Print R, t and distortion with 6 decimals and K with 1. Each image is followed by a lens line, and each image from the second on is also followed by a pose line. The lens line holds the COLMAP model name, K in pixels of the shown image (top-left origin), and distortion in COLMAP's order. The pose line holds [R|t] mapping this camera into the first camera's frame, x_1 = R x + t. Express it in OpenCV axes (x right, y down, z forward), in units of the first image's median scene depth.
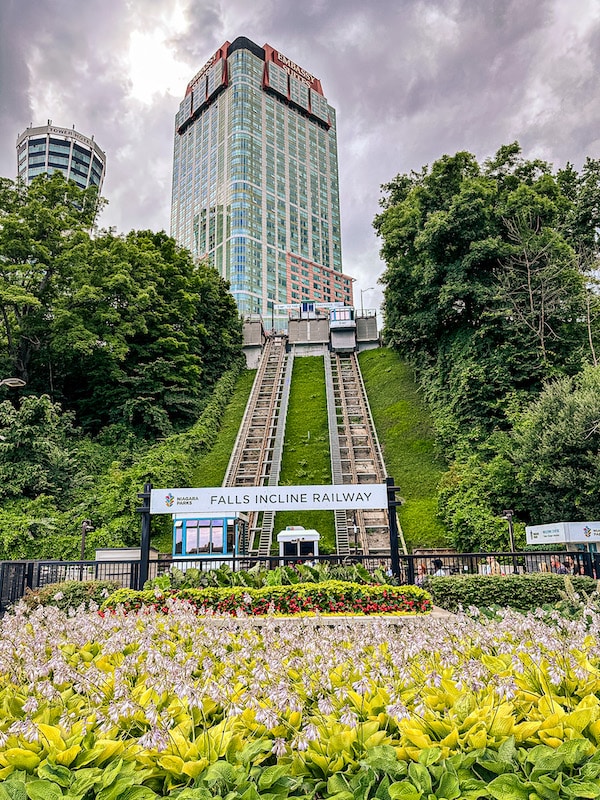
lens RADIAL K [[606.0, 0, 295.7], [0, 606.0, 398.8], [0, 0, 1]] dist [-0.014783, -0.000604]
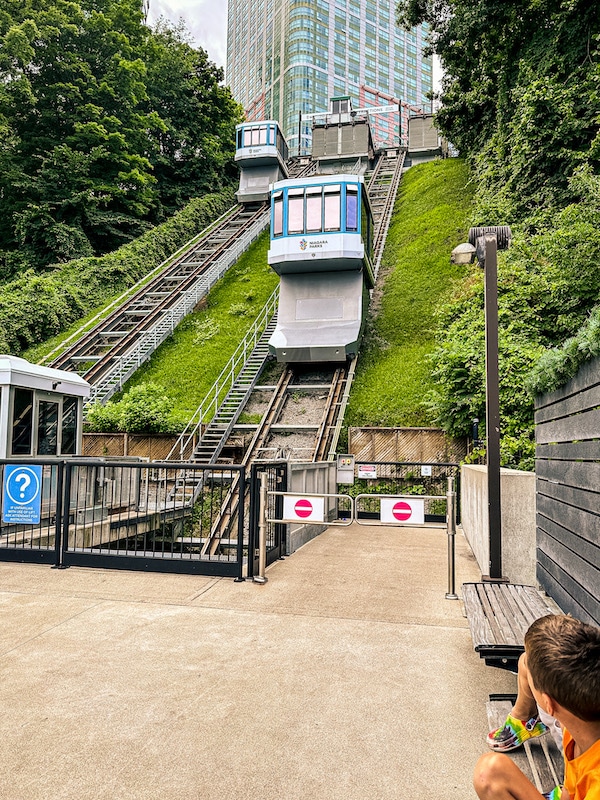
lens RADIAL K [[606.0, 0, 303.1], [0, 606.0, 404.1], [0, 0, 1]] dist [-0.014783, -0.000604]
pose [[0.984547, 0.020189, -0.173951, 0.128533], [0.009924, 0.985303, 0.170524, 0.083149], [0.174837, -0.169616, 0.969878, 0.302008]]
